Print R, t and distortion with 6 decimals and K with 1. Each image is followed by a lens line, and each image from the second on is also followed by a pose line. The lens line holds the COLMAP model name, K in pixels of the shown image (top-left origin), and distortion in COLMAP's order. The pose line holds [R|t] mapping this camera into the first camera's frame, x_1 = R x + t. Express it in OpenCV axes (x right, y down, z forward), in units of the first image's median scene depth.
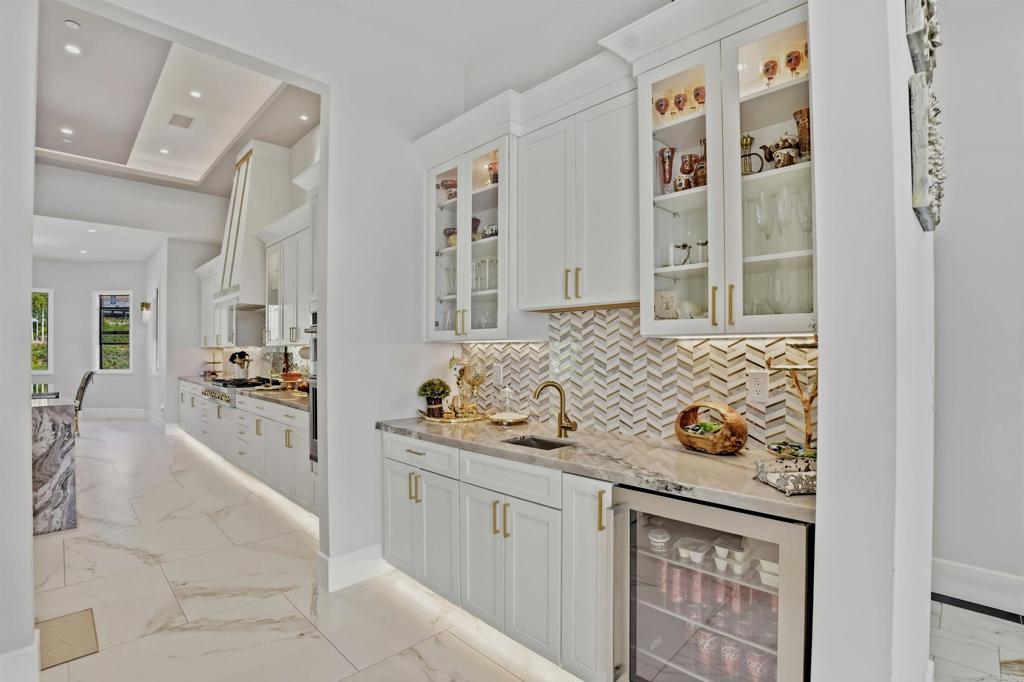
lens RADIAL K [[490.9, 0, 512.1], [0, 490.9, 348.9], [0, 0, 1]] dist [-0.061785, 0.014905]
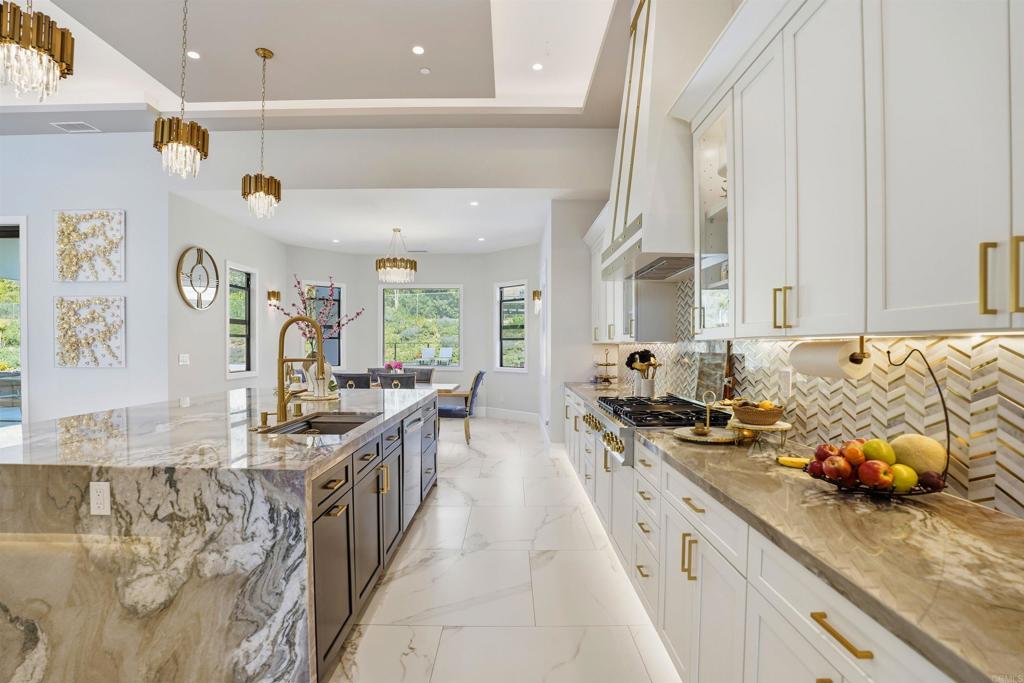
lens RADIAL K [[490.9, 0, 505.5], [0, 490.9, 355.1], [0, 0, 1]] dist [-0.061785, 0.014905]
pose [[0.711673, 0.015268, -0.702344, -0.266660], [0.000383, 0.999755, 0.022122, -0.002135], [0.702510, -0.016013, 0.711493, 0.462622]]
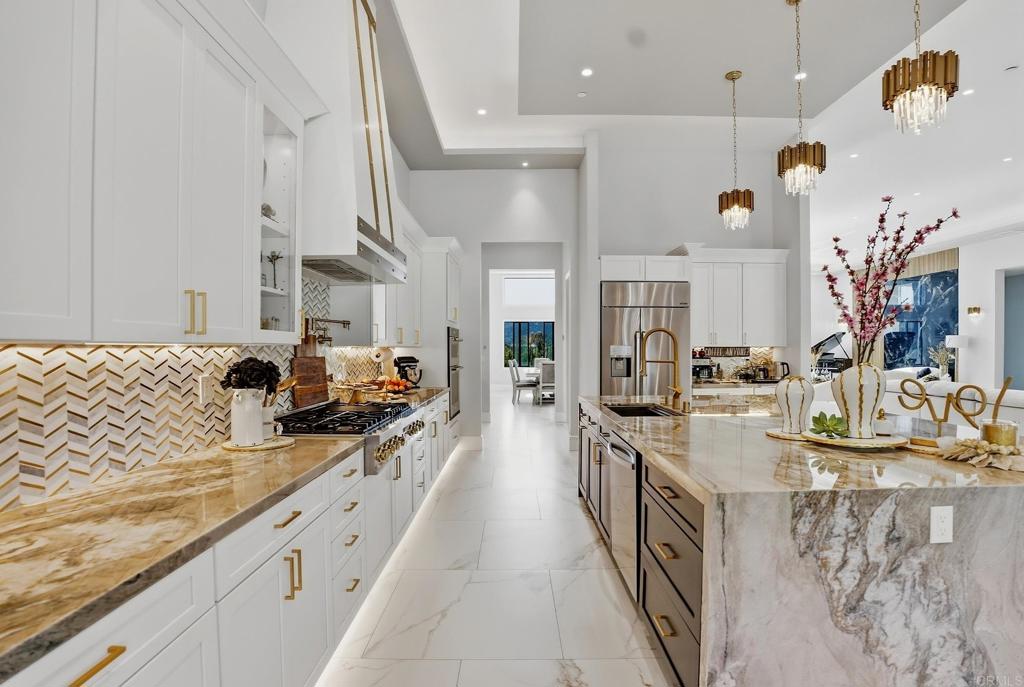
lens RADIAL K [[490.9, 0, 513.6], [0, 490.9, 349.3], [0, 0, 1]] dist [-0.061785, 0.014905]
pose [[-0.726665, 0.003603, 0.686982, -0.980158], [0.001156, 0.999991, -0.004023, -0.000613], [-0.686991, -0.002129, -0.726663, 1.174150]]
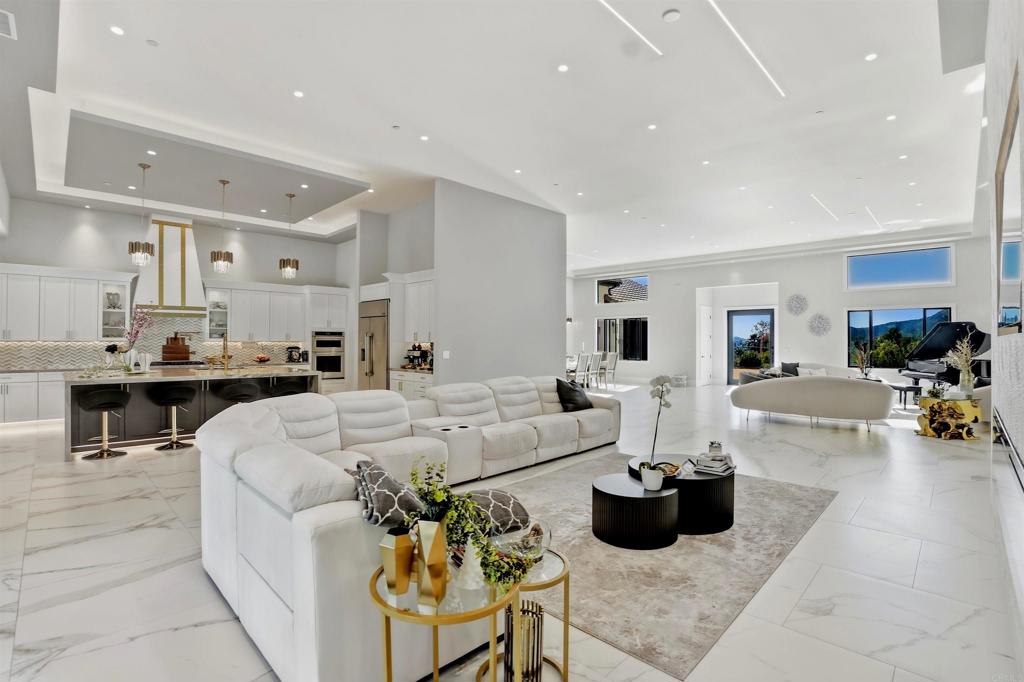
lens RADIAL K [[490.9, 0, 511.9], [0, 490.9, 341.4], [0, 0, 1]] dist [-0.061785, 0.014905]
pose [[-0.011349, 0.000175, 0.999936, -2.049218], [-0.009256, 0.999957, -0.000280, -0.014858], [-0.999893, -0.009259, -0.011347, -0.123483]]
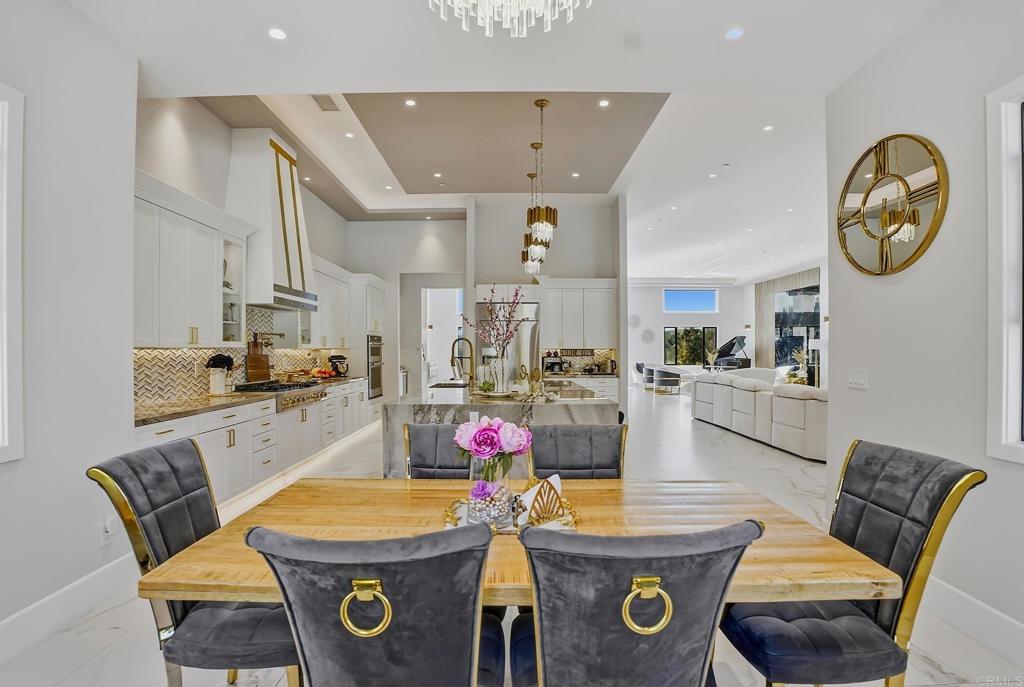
lens RADIAL K [[490.9, 0, 512.9], [0, 490.9, 351.8], [0, 0, 1]] dist [-0.061785, 0.014905]
pose [[-0.727650, 0.000578, 0.685948, -1.477070], [-0.000641, 0.999999, -0.001523, 0.001345], [-0.685948, -0.001548, -0.727649, 1.288284]]
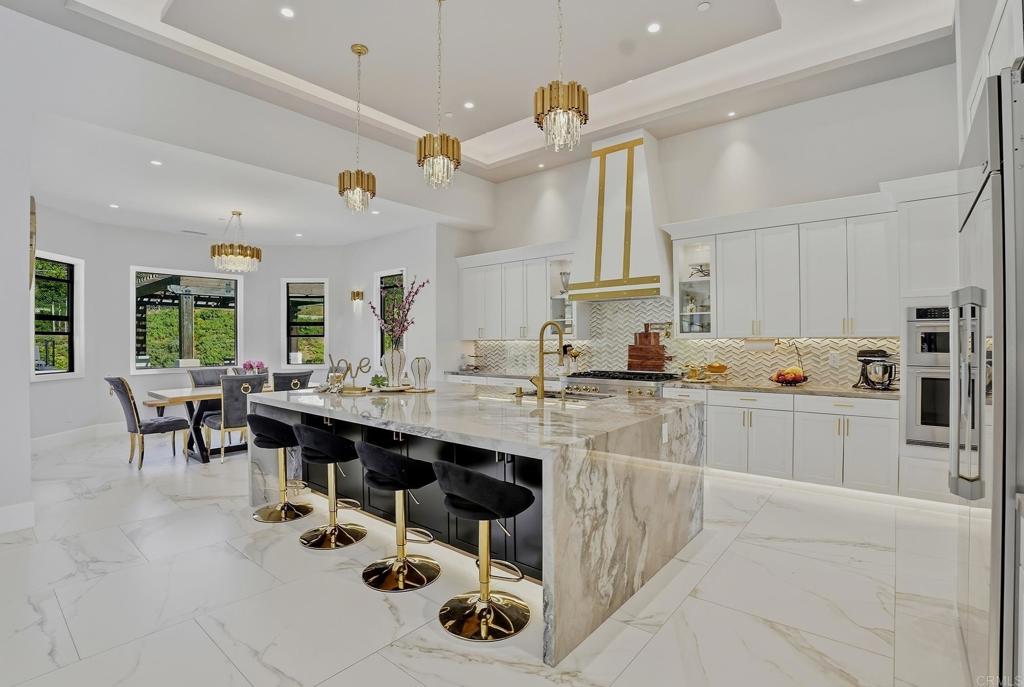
lens RADIAL K [[481.4, 0, 515.8], [0, 481.4, 342.4], [0, 0, 1]] dist [-0.035829, 0.000879]
pose [[0.992370, -0.003891, 0.123234, -0.825032], [0.003070, 0.999972, 0.006850, -0.005961], [-0.123257, -0.006420, 0.992354, 0.041063]]
